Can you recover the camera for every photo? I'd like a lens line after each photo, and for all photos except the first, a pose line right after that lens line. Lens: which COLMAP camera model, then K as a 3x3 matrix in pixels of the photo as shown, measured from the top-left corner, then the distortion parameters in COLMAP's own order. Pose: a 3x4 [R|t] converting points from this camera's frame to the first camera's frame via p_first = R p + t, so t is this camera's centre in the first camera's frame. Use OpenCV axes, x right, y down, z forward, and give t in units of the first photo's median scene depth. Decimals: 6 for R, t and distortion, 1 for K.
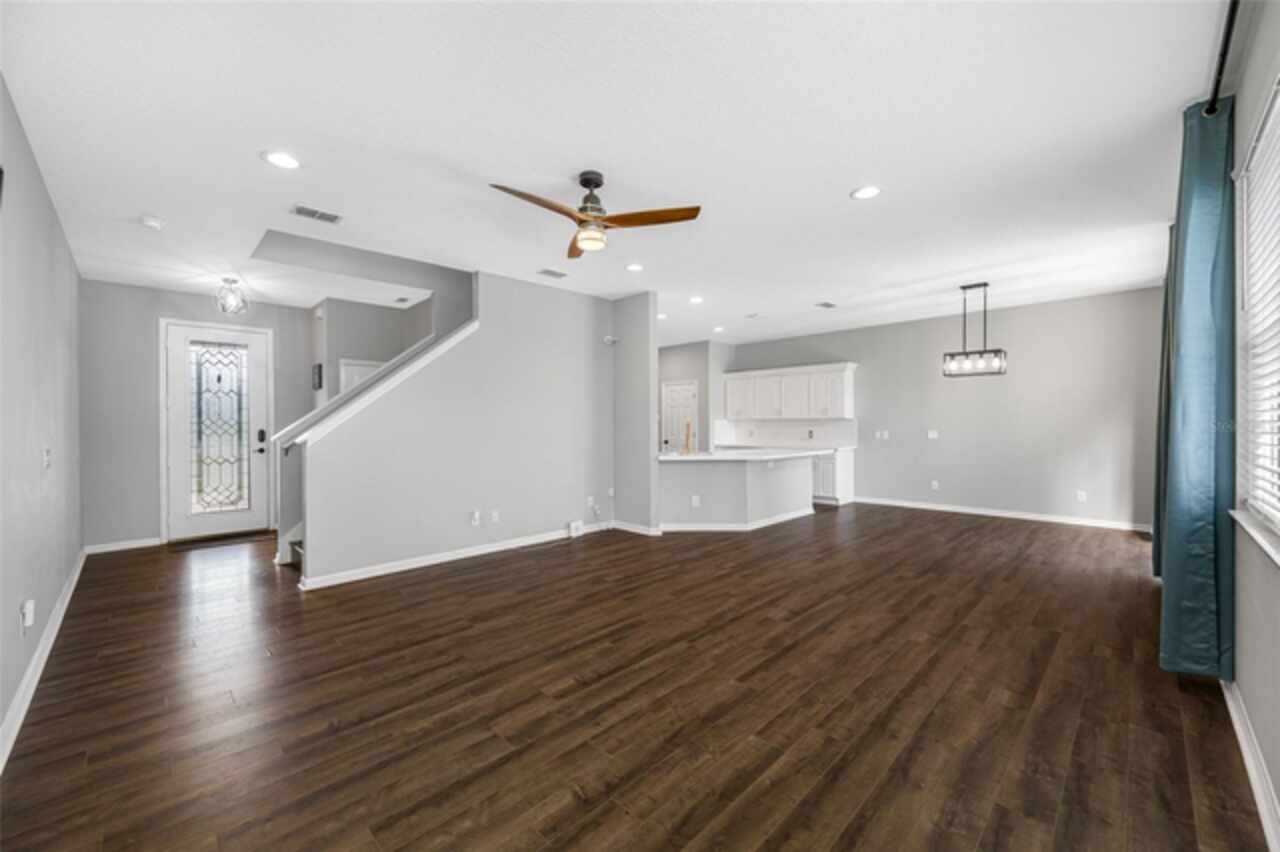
lens RADIAL K [[505.2, 0, 640.0], [0, 505.2, 426.0], [0, 0, 1]] dist [-0.000008, -0.000022]
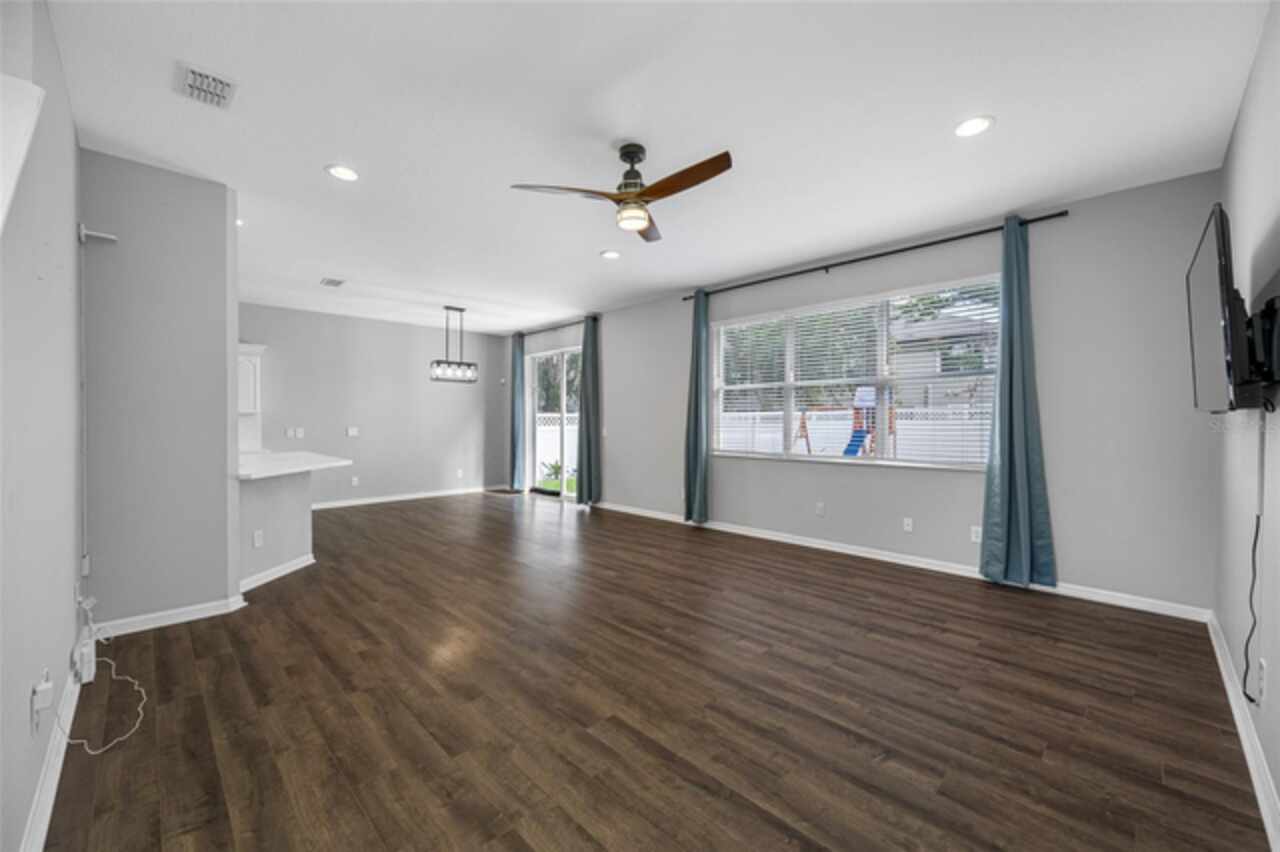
lens RADIAL K [[508.8, 0, 644.7], [0, 508.8, 410.6], [0, 0, 1]] dist [-0.001160, -0.000060]
pose [[-0.007017, 0.025702, 0.999645, -1.072895], [0.005543, 0.999655, -0.025663, 0.010087], [-0.999960, 0.005361, -0.007157, 1.015428]]
